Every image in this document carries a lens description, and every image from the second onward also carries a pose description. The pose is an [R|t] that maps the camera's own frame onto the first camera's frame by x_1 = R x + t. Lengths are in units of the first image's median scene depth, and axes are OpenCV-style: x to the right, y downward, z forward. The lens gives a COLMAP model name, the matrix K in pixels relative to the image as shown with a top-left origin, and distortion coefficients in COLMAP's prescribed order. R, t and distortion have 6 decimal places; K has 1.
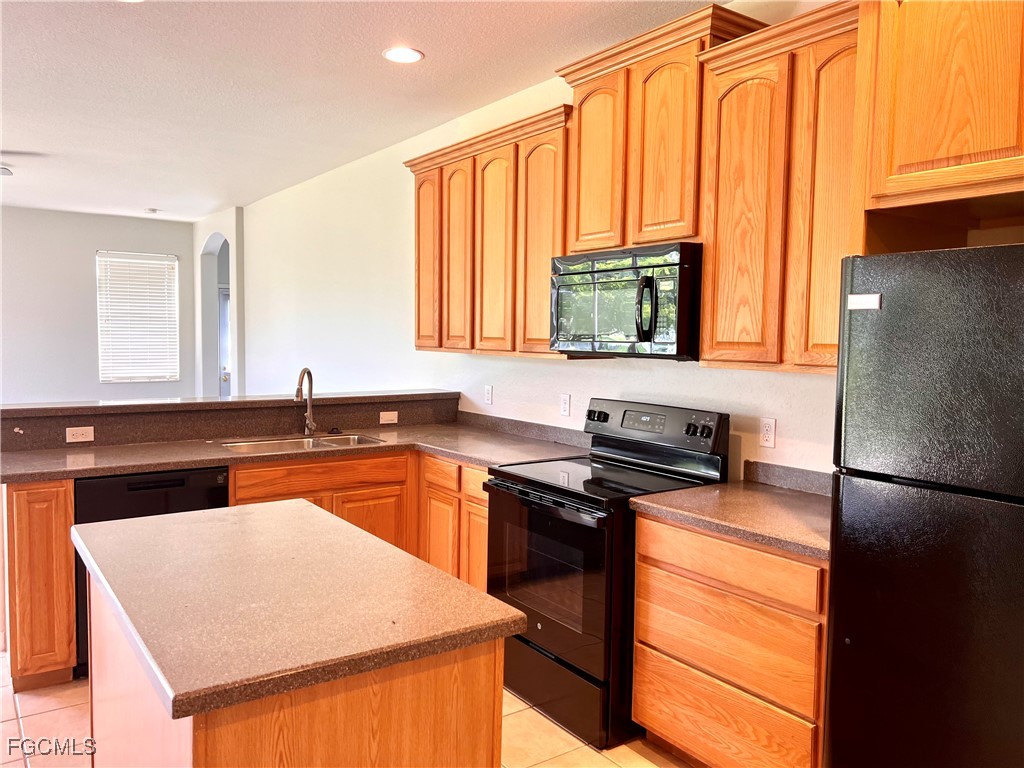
lens RADIAL K [[775.9, 0, 512.3], [0, 775.9, 388.4], [0, 0, 1]] dist [0.068143, 0.000707]
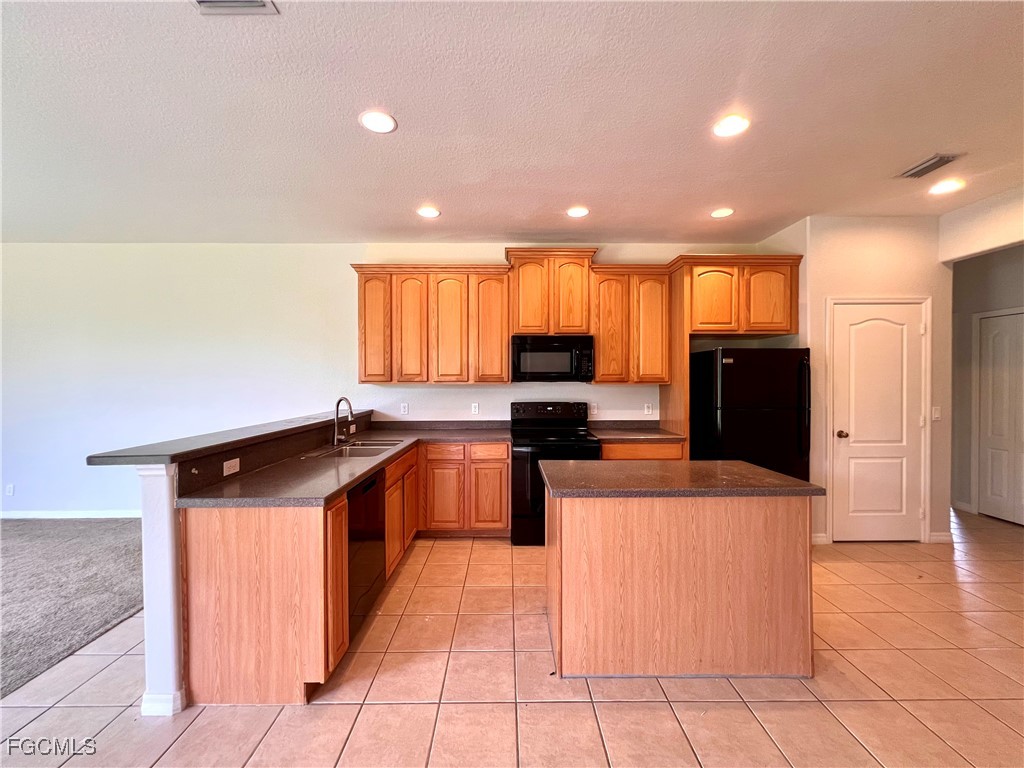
lens RADIAL K [[410.1, 0, 513.9], [0, 410.1, 379.1], [0, 0, 1]] dist [-0.002549, -0.000185]
pose [[0.567095, -0.017952, 0.823457, -0.695836], [0.068215, 0.997351, -0.025235, -0.019297], [-0.820823, 0.070483, 0.566818, 0.312877]]
